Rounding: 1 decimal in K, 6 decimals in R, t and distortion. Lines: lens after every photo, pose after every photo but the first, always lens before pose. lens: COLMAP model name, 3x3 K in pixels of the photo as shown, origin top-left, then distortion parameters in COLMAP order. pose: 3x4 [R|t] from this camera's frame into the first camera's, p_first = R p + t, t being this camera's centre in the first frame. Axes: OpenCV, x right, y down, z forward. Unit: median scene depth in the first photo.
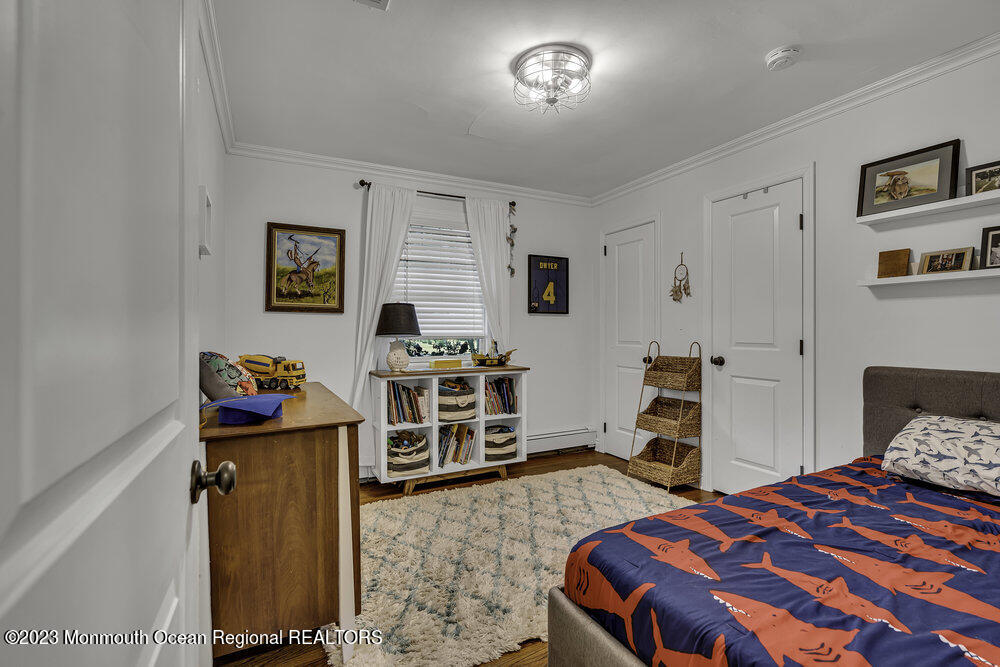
lens RADIAL K [[457.7, 0, 495.5], [0, 457.7, 330.0], [0, 0, 1]] dist [-0.002747, 0.001701]
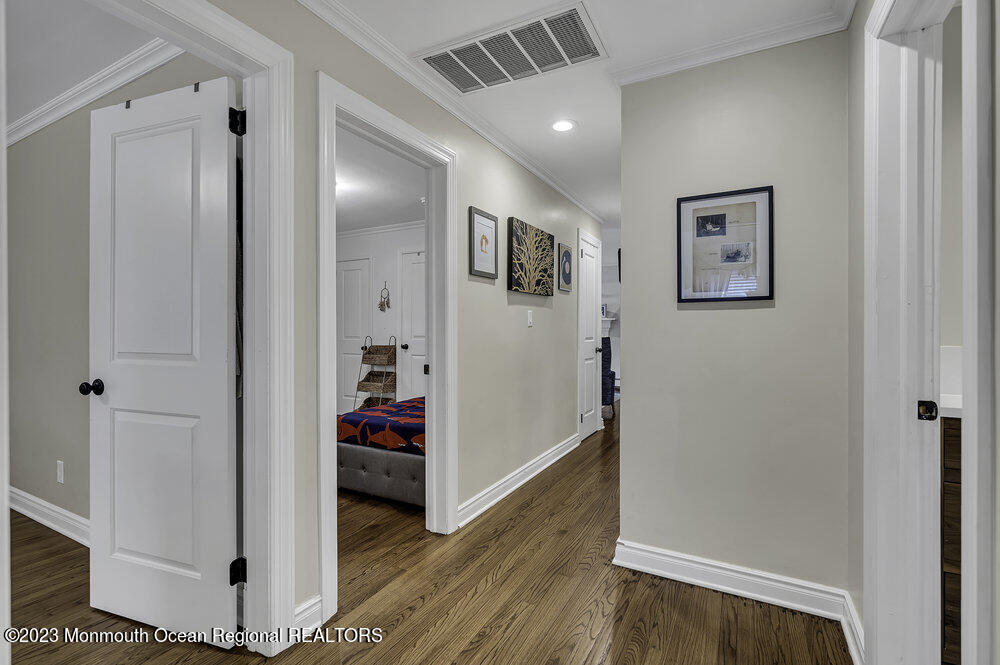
lens RADIAL K [[457.7, 0, 497.0], [0, 457.7, 331.0], [0, 0, 1]] dist [-0.002747, 0.001701]
pose [[0.821517, 0.003281, 0.570174, -0.198640], [-0.002262, 0.999994, -0.002495, 0.011236], [-0.570179, 0.000760, 0.821520, -0.577165]]
